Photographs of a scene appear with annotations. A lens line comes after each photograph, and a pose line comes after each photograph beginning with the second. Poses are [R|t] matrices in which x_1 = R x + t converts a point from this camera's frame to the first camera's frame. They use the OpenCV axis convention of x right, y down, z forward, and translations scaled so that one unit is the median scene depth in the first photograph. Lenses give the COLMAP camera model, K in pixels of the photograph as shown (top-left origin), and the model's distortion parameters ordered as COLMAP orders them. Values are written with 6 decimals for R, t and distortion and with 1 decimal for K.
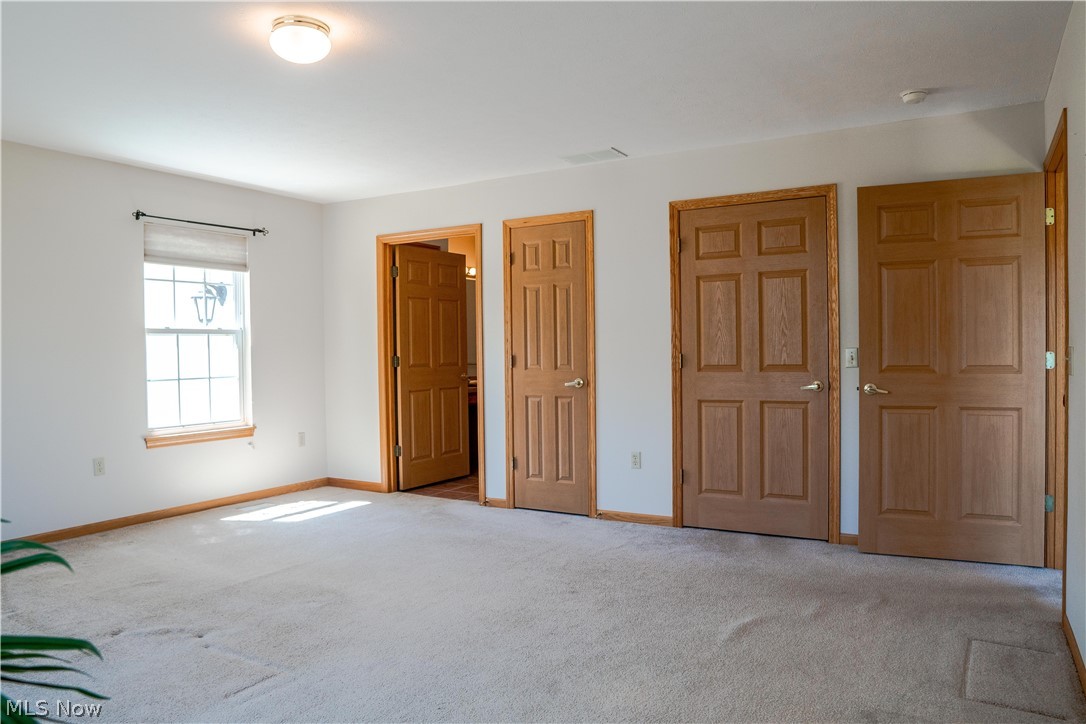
lens RADIAL K [[763.6, 0, 543.0], [0, 763.6, 362.0], [0, 0, 1]] dist [-0.113437, 0.074959]
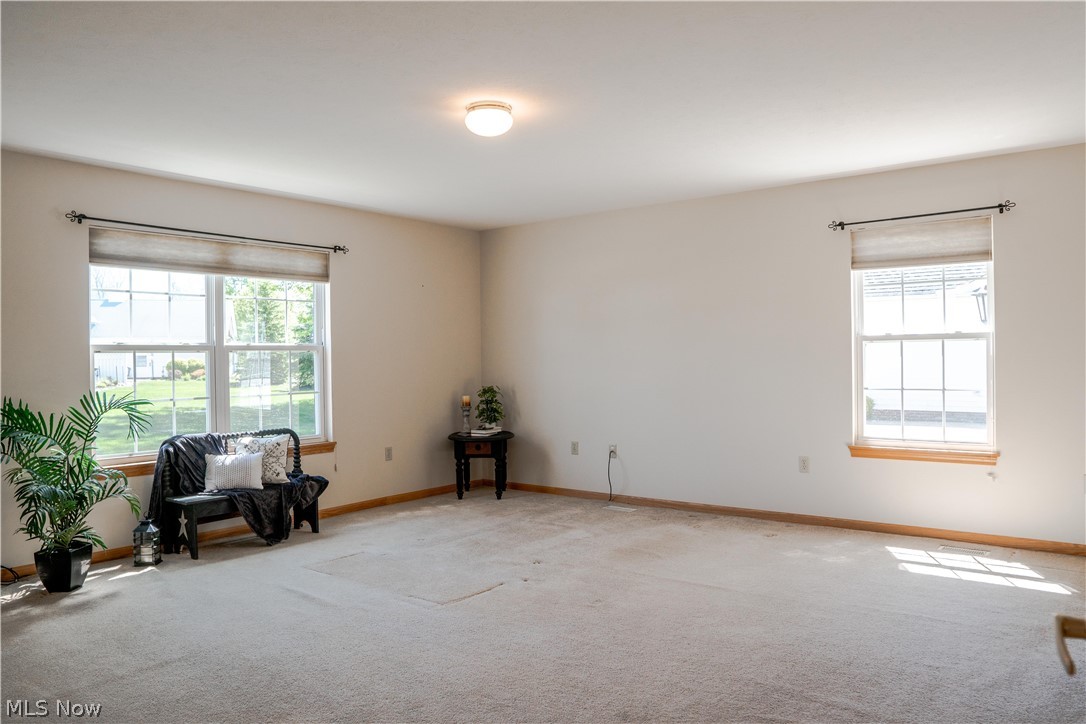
lens RADIAL K [[763.6, 0, 543.0], [0, 763.6, 362.0], [0, 0, 1]] dist [-0.113437, 0.074959]
pose [[-0.141423, 0.019385, -0.989759, 0.563697], [0.000464, 0.999809, 0.019516, -0.033024], [0.989949, 0.002301, -0.141405, 0.785435]]
